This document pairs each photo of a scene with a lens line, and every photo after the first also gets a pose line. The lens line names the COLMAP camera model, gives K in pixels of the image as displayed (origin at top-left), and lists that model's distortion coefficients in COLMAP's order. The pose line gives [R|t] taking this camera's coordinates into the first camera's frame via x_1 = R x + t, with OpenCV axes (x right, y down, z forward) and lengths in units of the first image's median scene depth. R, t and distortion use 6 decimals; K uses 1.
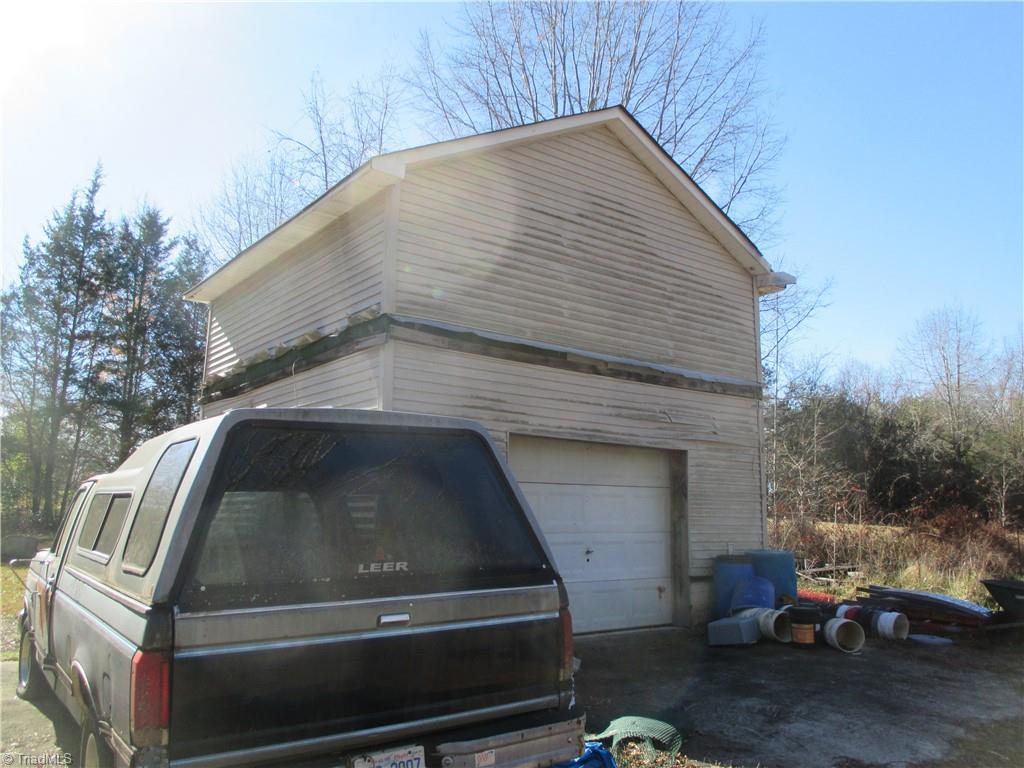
lens RADIAL K [[843.6, 0, 515.6], [0, 843.6, 381.3], [0, 0, 1]] dist [-0.060120, 0.051462]
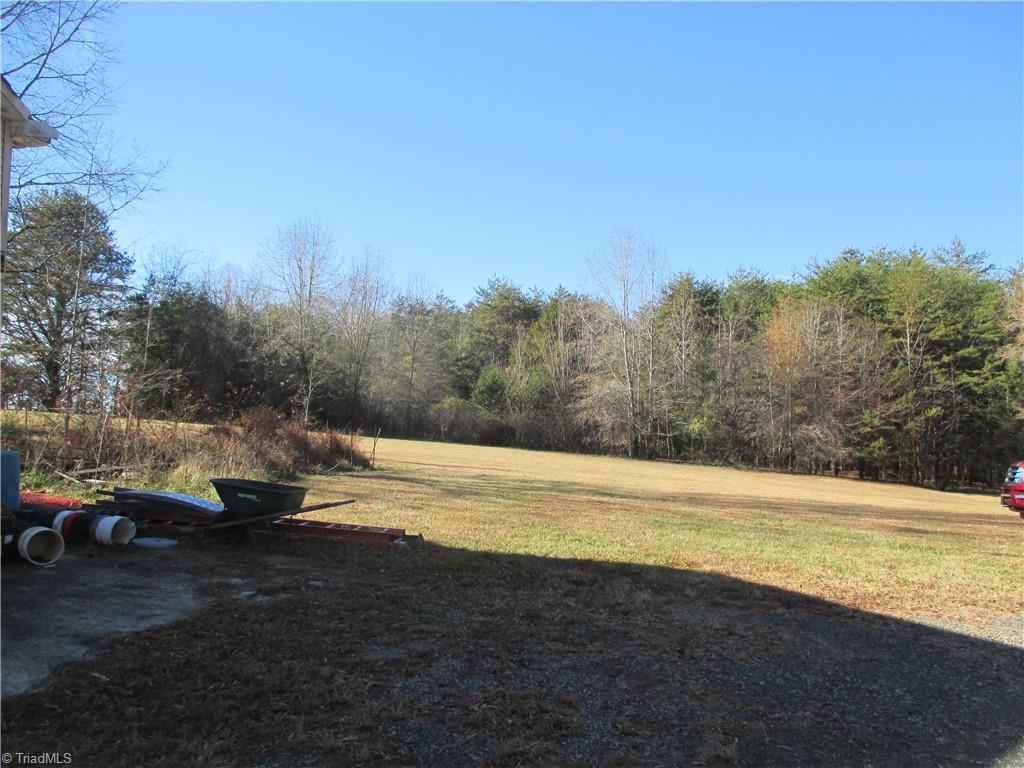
lens RADIAL K [[843.6, 0, 514.5], [0, 843.6, 386.1], [0, 0, 1]] dist [-0.060120, 0.051462]
pose [[0.754286, 0.037106, 0.655496, 0.162628], [-0.118032, 0.989799, 0.079790, 0.009798], [-0.645849, -0.137554, 0.750971, 0.043767]]
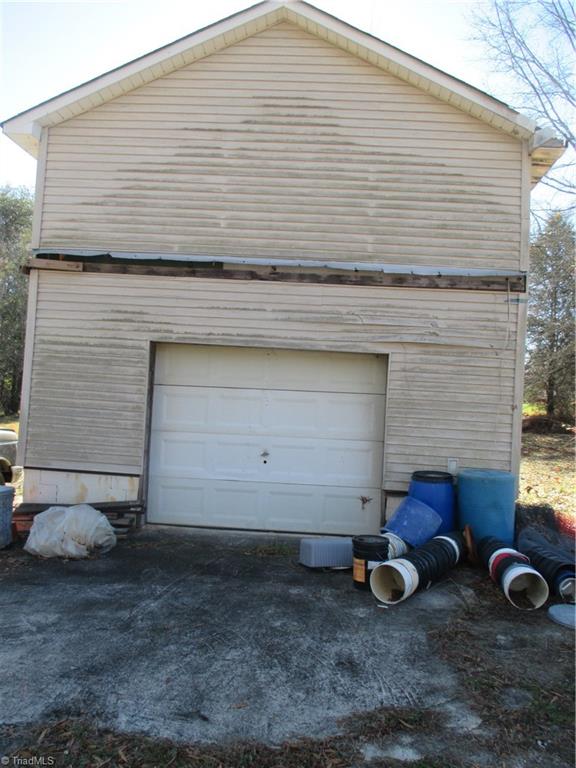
lens RADIAL K [[632.7, 0, 288.9], [0, 632.7, 389.1], [0, 0, 1]] dist [-0.060120, 0.051462]
pose [[0.760247, 0.009642, -0.649563, 0.593048], [0.064316, 0.993860, 0.090029, 0.053490], [0.646443, -0.110221, 0.754959, 0.427072]]
